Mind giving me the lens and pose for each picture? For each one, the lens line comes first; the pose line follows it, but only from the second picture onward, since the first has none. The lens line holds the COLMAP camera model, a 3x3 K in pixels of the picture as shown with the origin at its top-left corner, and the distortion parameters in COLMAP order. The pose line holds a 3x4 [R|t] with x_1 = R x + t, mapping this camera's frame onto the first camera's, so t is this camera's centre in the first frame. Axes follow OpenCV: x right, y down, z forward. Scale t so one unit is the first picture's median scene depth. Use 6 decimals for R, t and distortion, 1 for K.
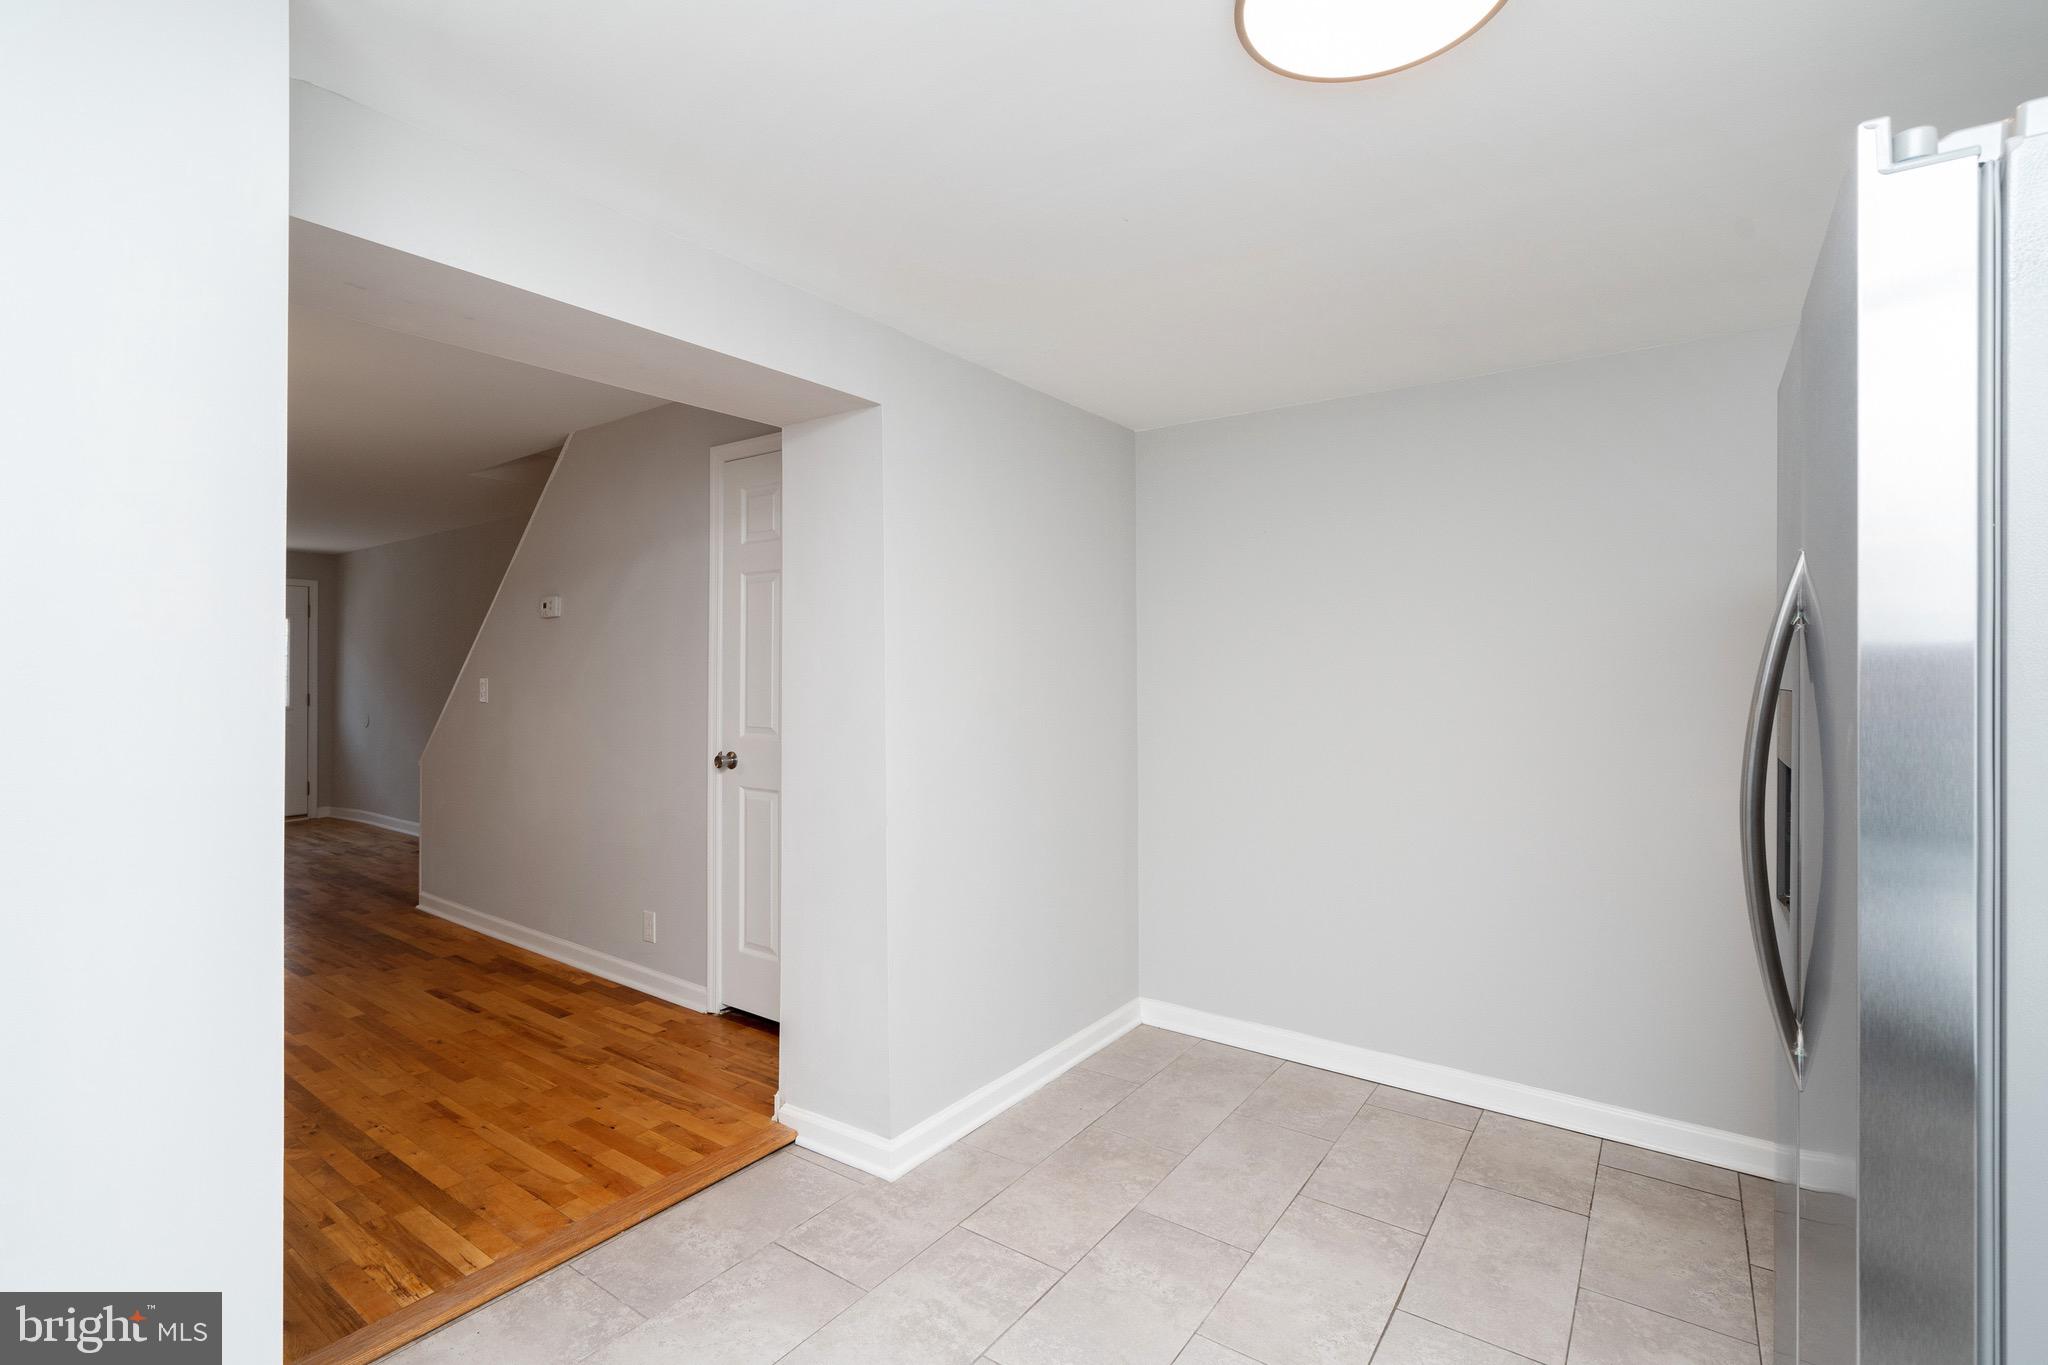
lens RADIAL K [[916.5, 0, 1048.2], [0, 916.5, 680.0], [0, 0, 1]] dist [-0.026315, 0.000568]
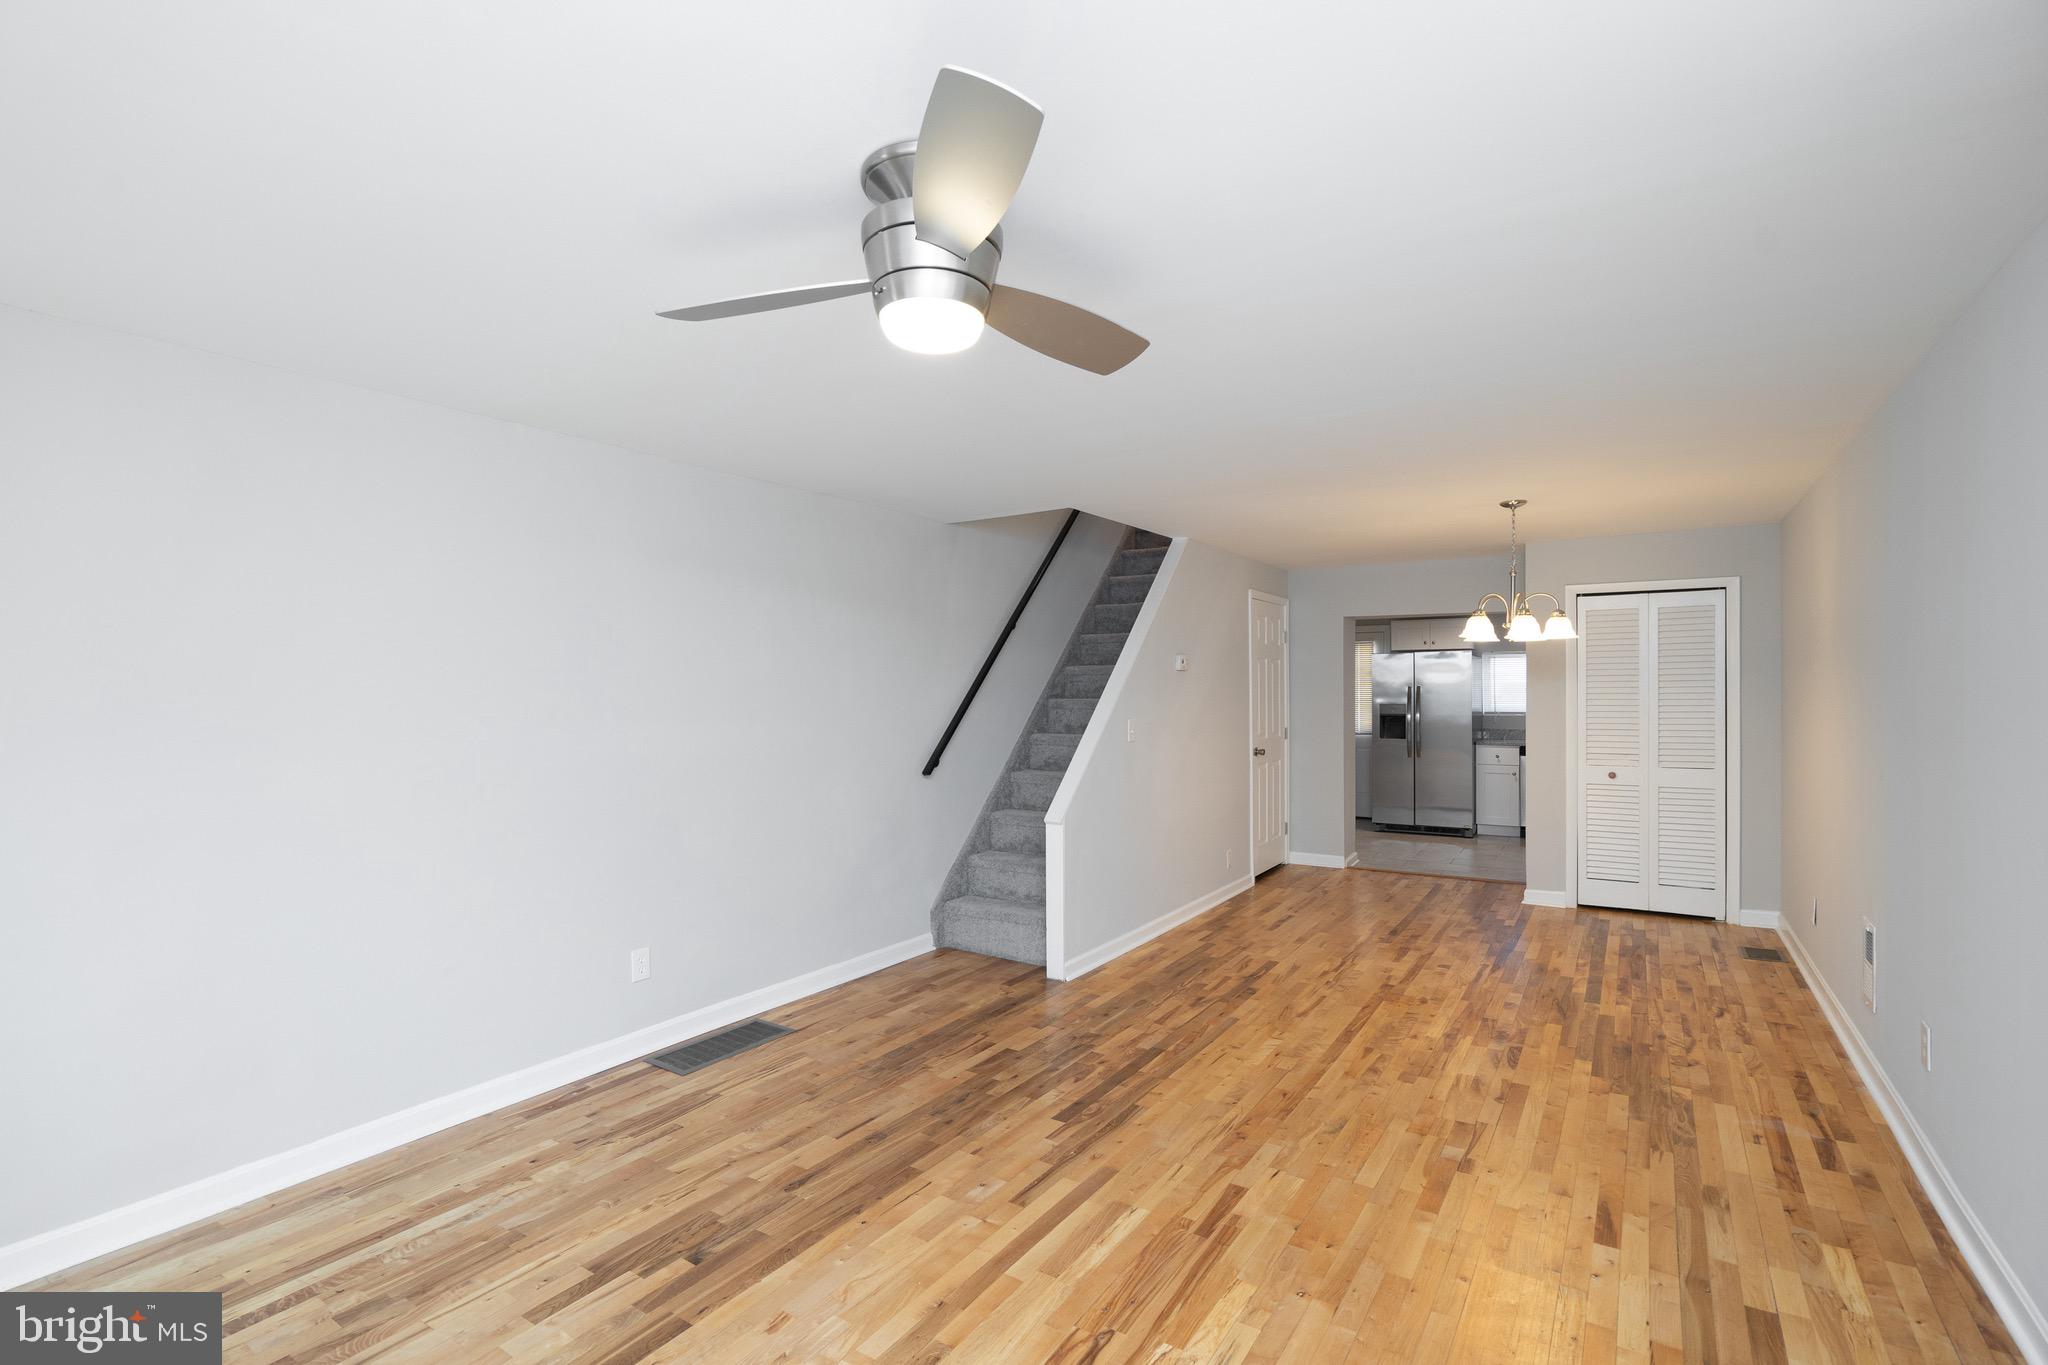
lens RADIAL K [[939.3, 0, 1025.7], [0, 939.3, 685.1], [0, 0, 1]] dist [-0.007734, 0.007097]
pose [[-0.027346, 0.000052, 0.999626, -2.052059], [0.005271, 0.999986, 0.000092, -0.053448], [-0.999612, 0.005272, -0.027346, 1.340517]]
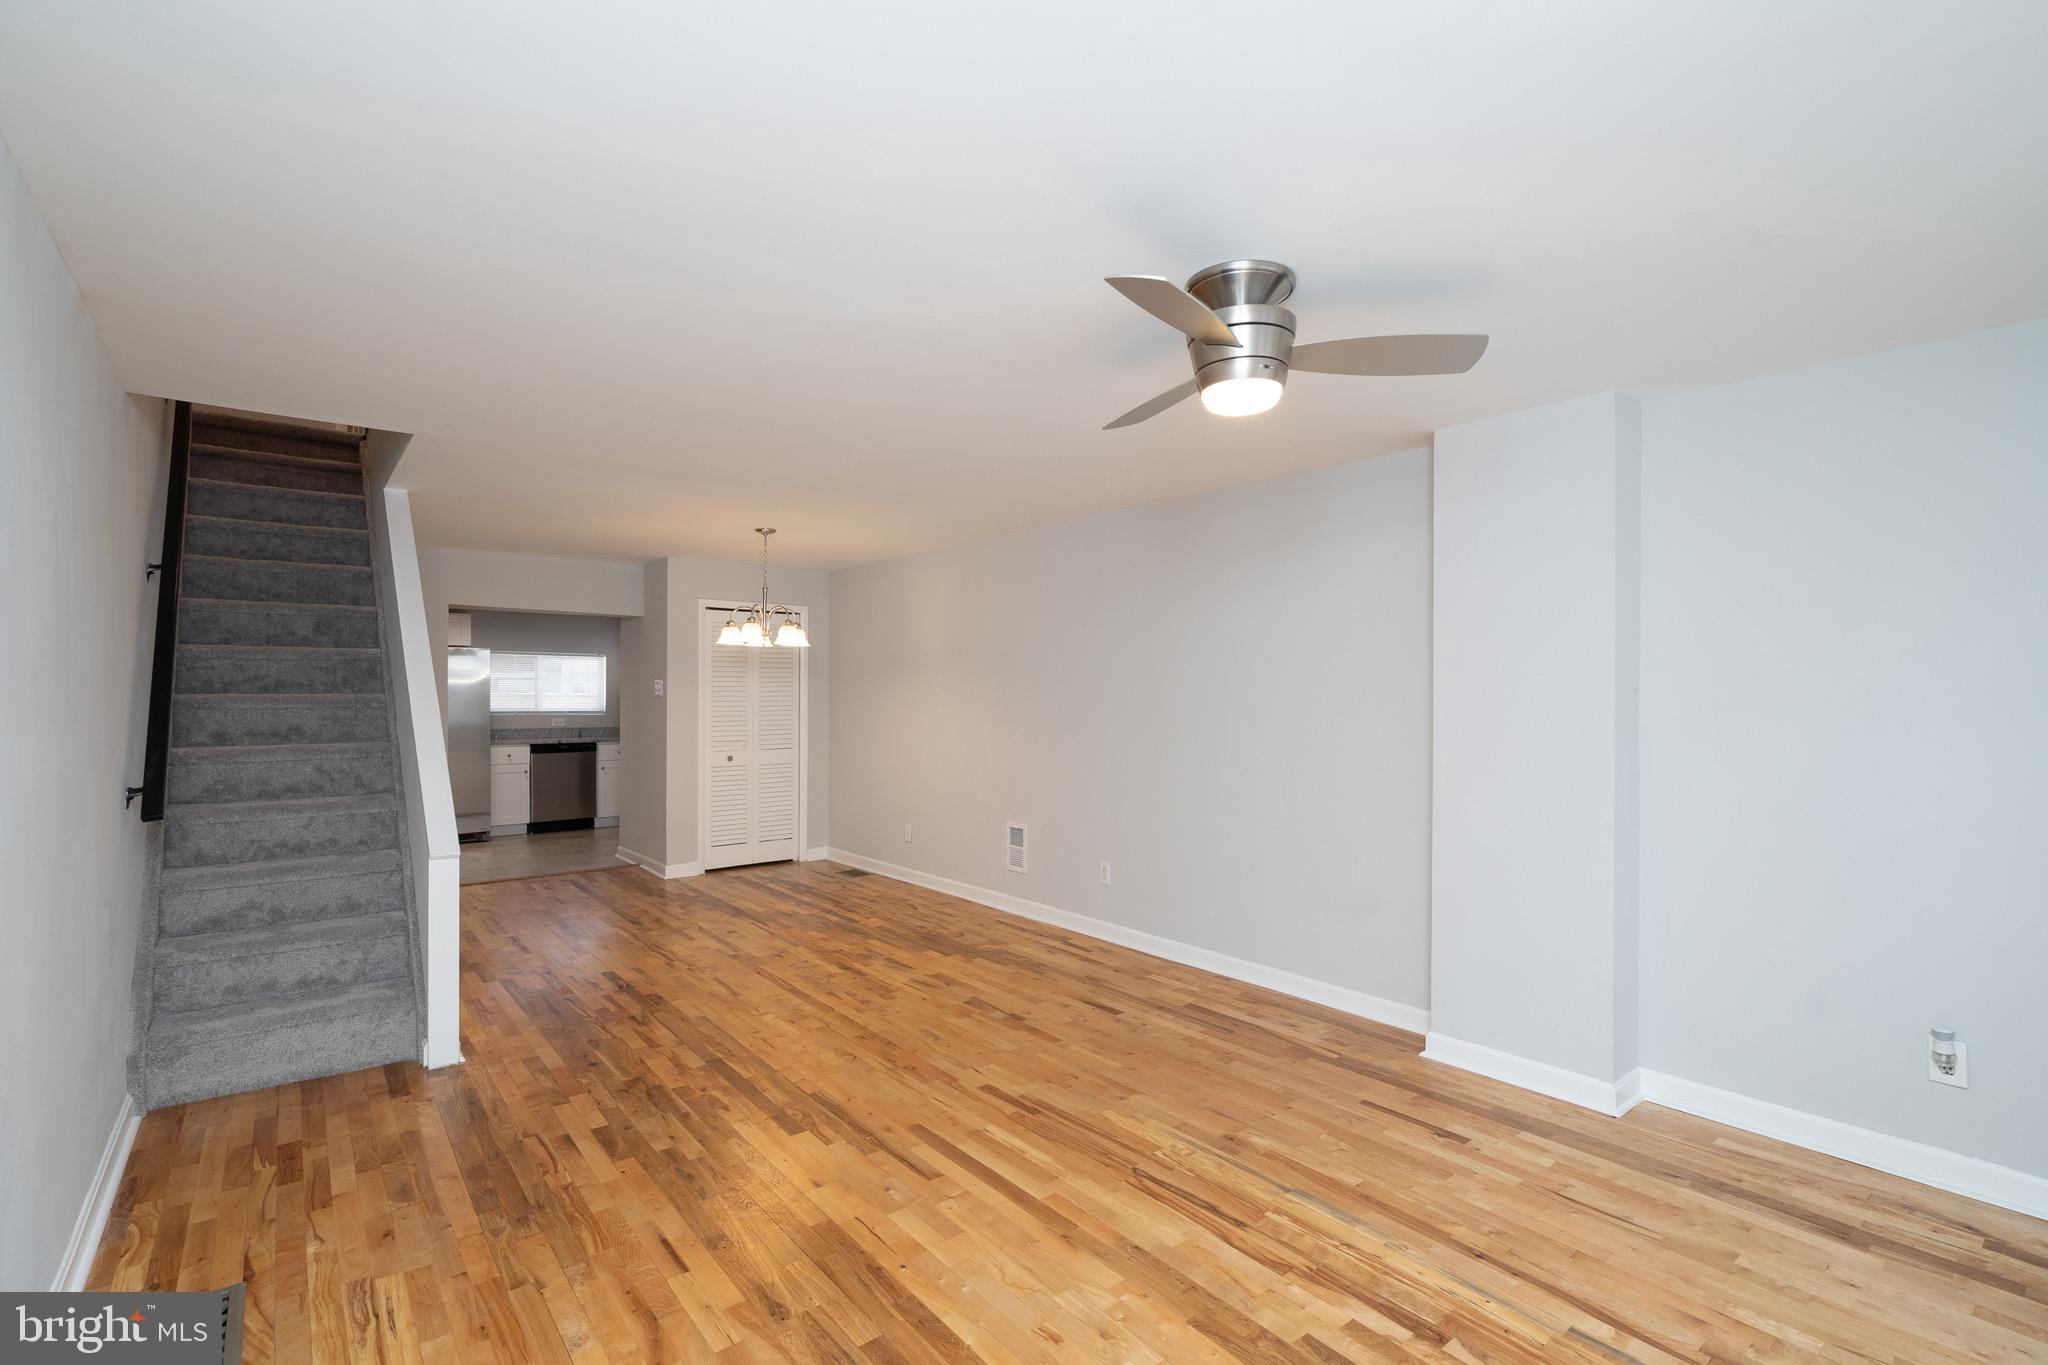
lens RADIAL K [[939.3, 0, 1025.7], [0, 939.3, 685.1], [0, 0, 1]] dist [-0.007734, 0.007097]
pose [[-0.959392, -0.006189, 0.282007, -1.642823], [-0.008416, 0.999942, -0.006686, -0.039805], [-0.281949, -0.008788, -0.959389, 1.965377]]
